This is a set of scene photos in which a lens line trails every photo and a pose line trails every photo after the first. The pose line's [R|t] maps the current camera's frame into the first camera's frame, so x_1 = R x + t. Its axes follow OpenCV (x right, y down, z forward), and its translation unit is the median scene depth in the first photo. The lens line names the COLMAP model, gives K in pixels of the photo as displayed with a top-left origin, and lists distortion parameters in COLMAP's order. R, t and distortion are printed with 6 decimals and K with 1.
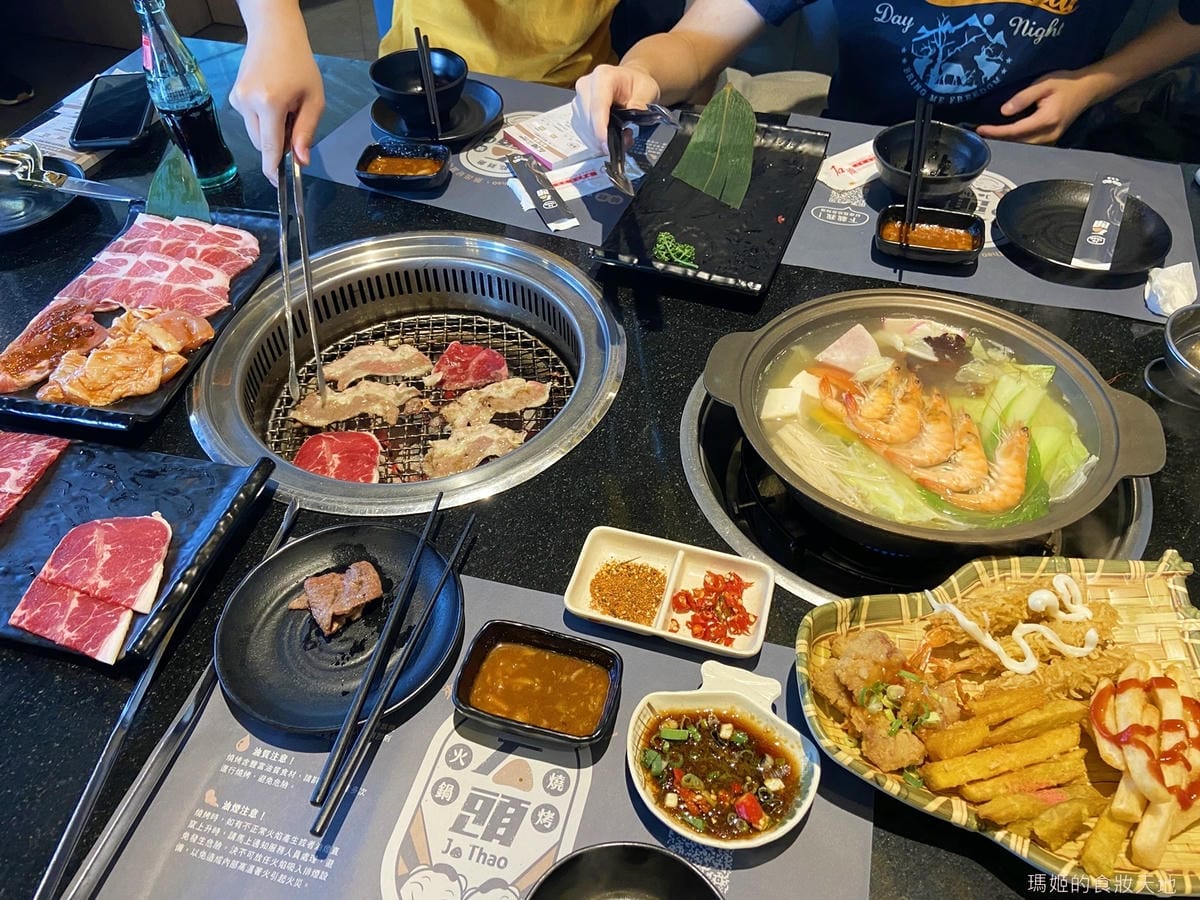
lens RADIAL K [[894.9, 0, 600.0], [0, 894.9, 450.0], [0, 0, 1]] dist [0.109686, -0.159203]
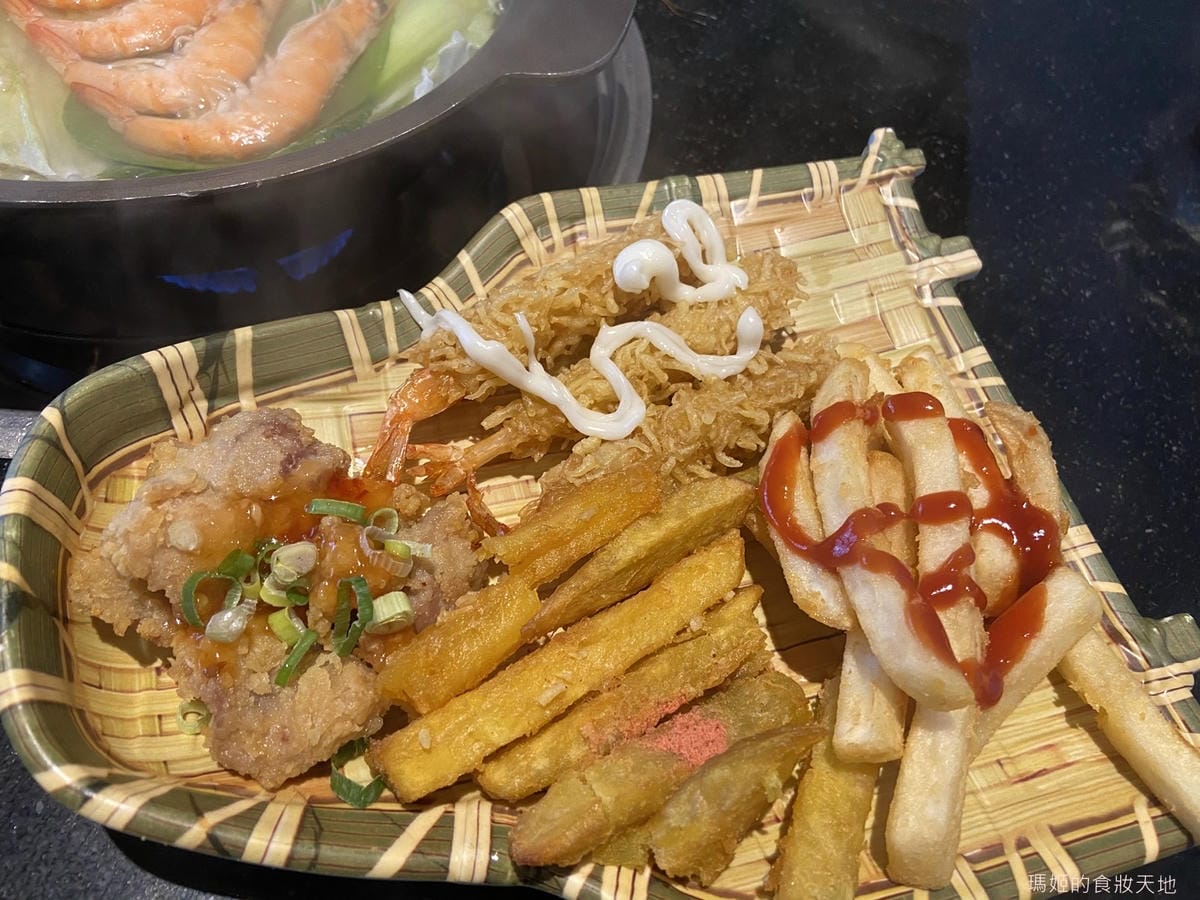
lens RADIAL K [[894.9, 0, 600.0], [0, 894.9, 450.0], [0, 0, 1]] dist [0.109686, -0.159203]
pose [[0.936919, -0.206922, 0.281718, 0.330461], [0.137091, 0.958910, 0.248391, 0.141688], [-0.321540, -0.194101, 0.926788, 0.597627]]
